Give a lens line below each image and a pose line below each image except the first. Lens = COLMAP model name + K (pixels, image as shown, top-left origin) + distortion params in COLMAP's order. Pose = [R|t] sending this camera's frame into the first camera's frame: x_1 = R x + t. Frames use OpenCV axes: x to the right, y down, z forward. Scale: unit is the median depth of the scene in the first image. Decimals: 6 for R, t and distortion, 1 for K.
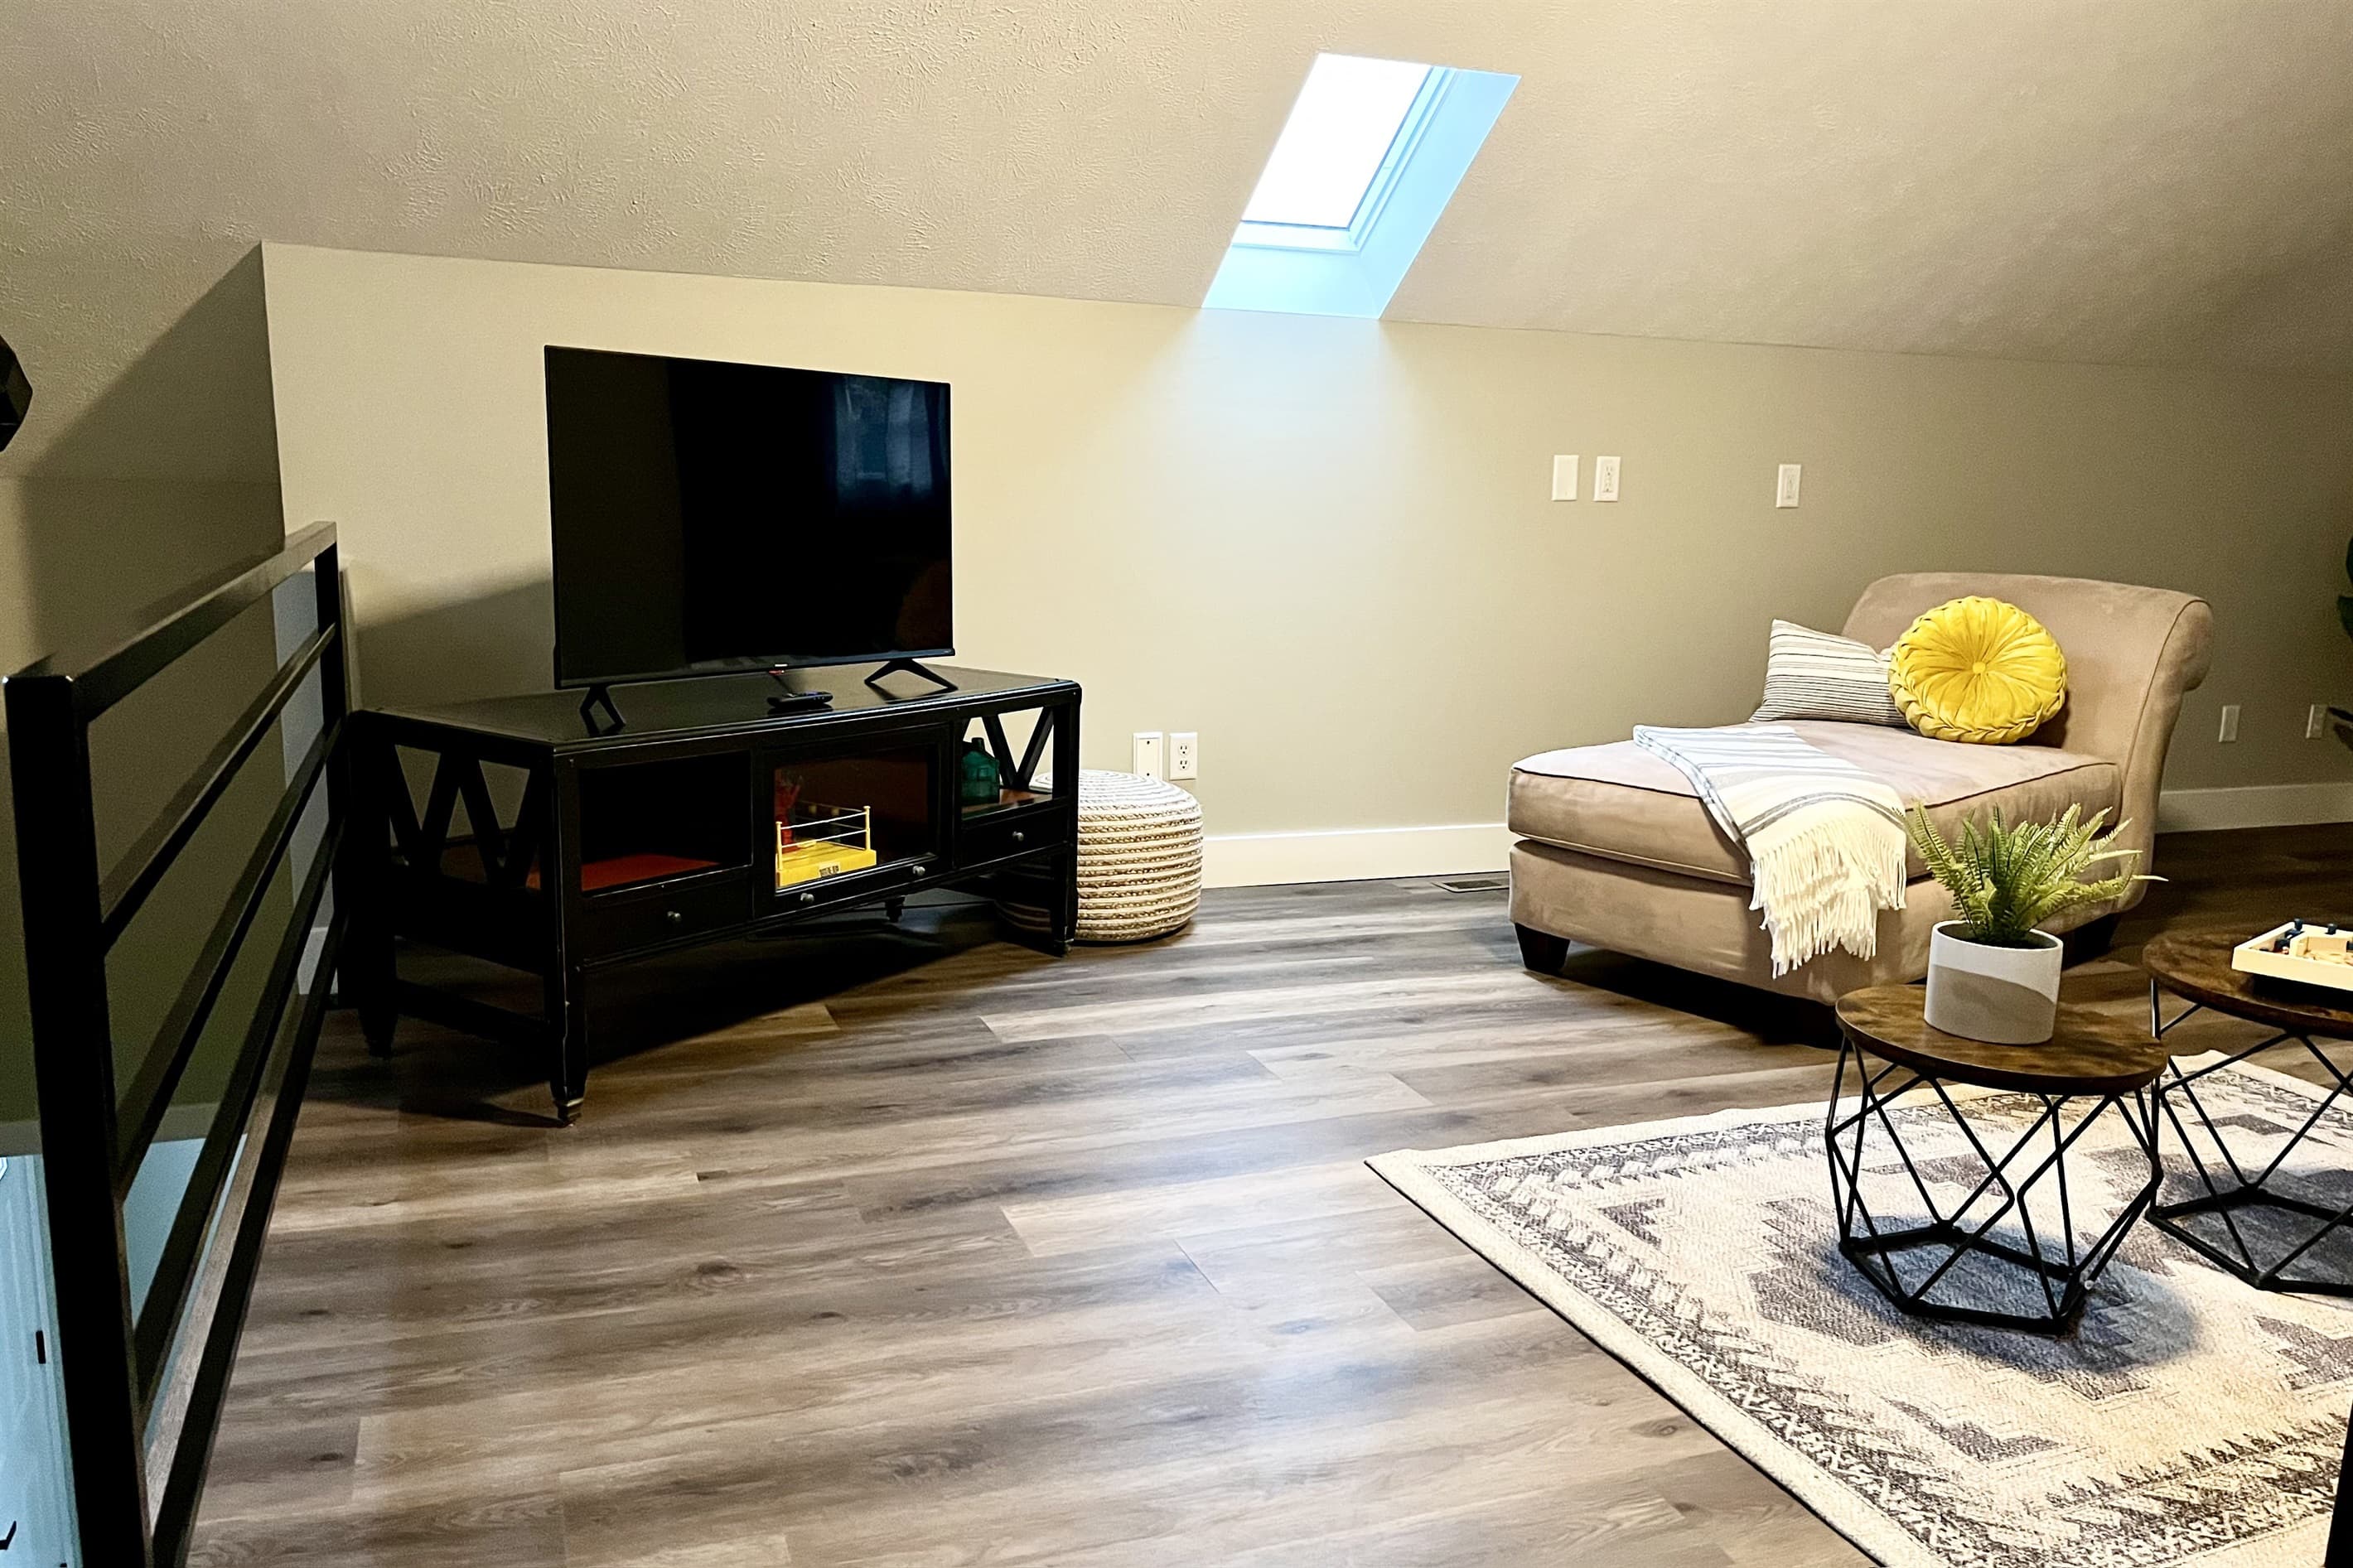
lens RADIAL K [[1784.6, 0, 1177.9], [0, 1784.6, 788.6], [0, 0, 1]] dist [-0.003492, 0.000068]
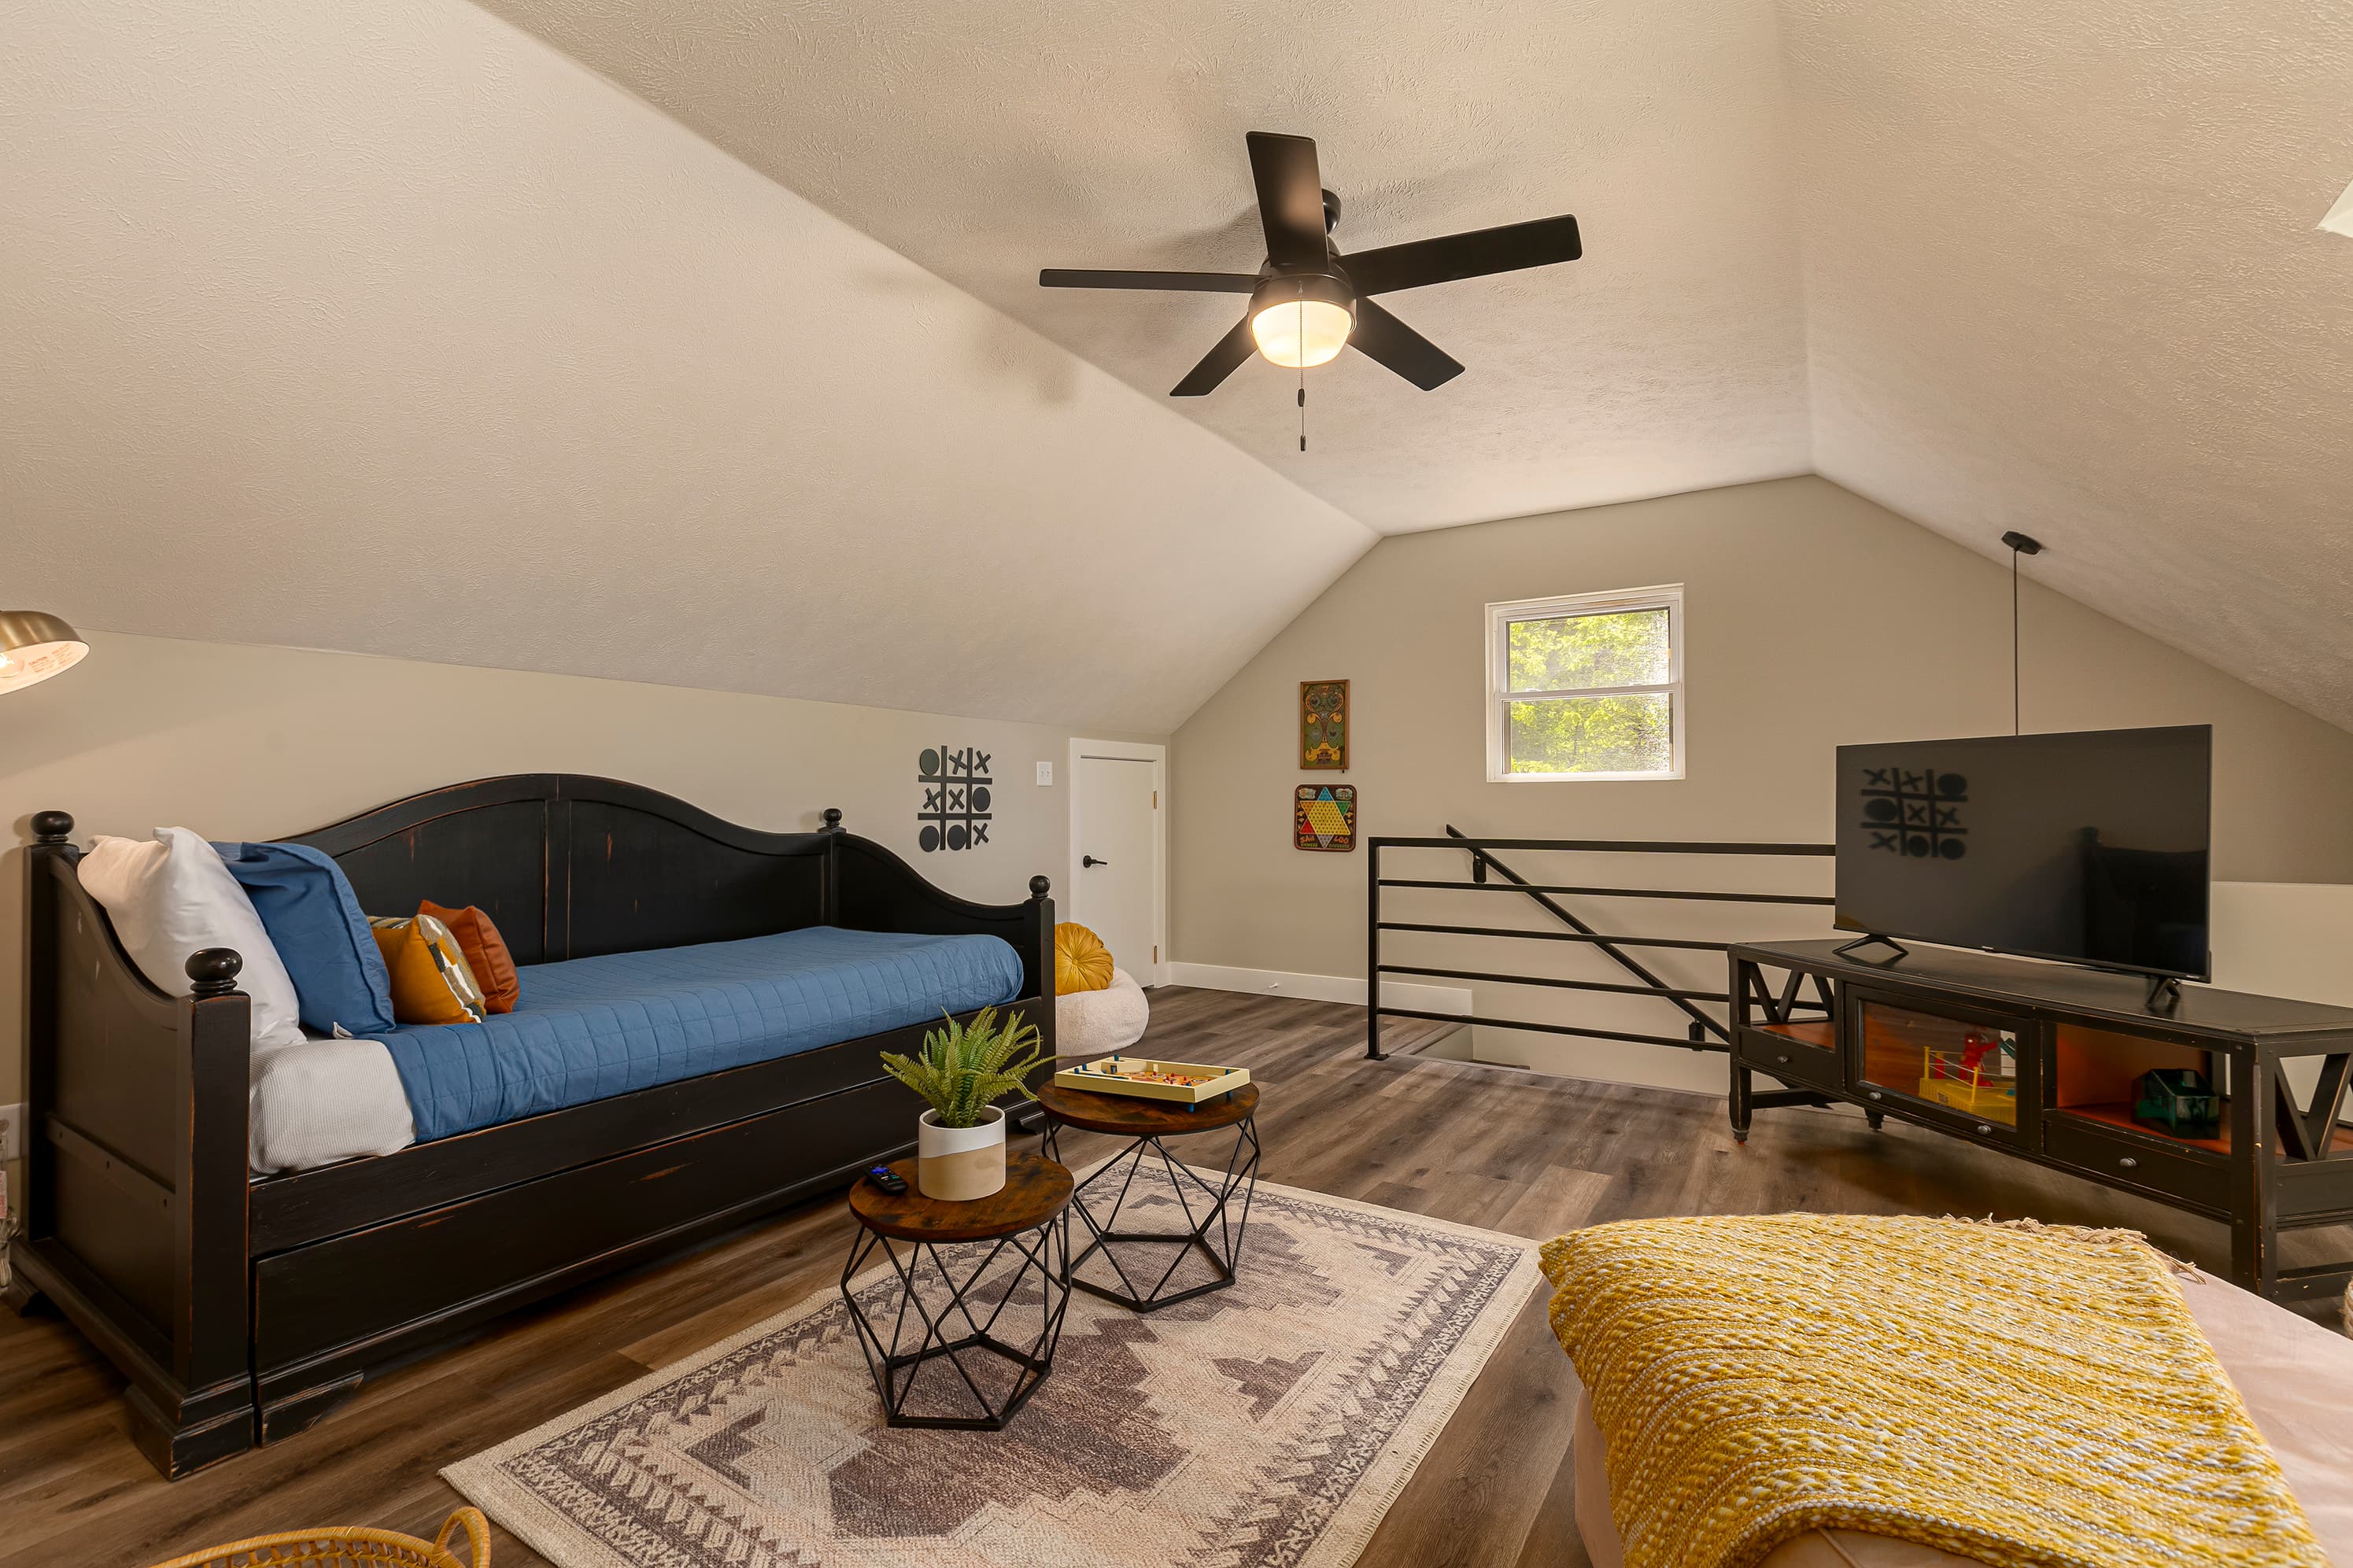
lens RADIAL K [[1063.2, 0, 1176.8], [0, 1063.2, 792.1], [0, 0, 1]] dist [-0.000181, 0.000002]
pose [[-0.813330, -0.035500, -0.580718, 1.045273], [-0.122401, 0.986238, 0.111140, -0.267016], [0.568781, 0.161474, -0.806482, 1.710598]]
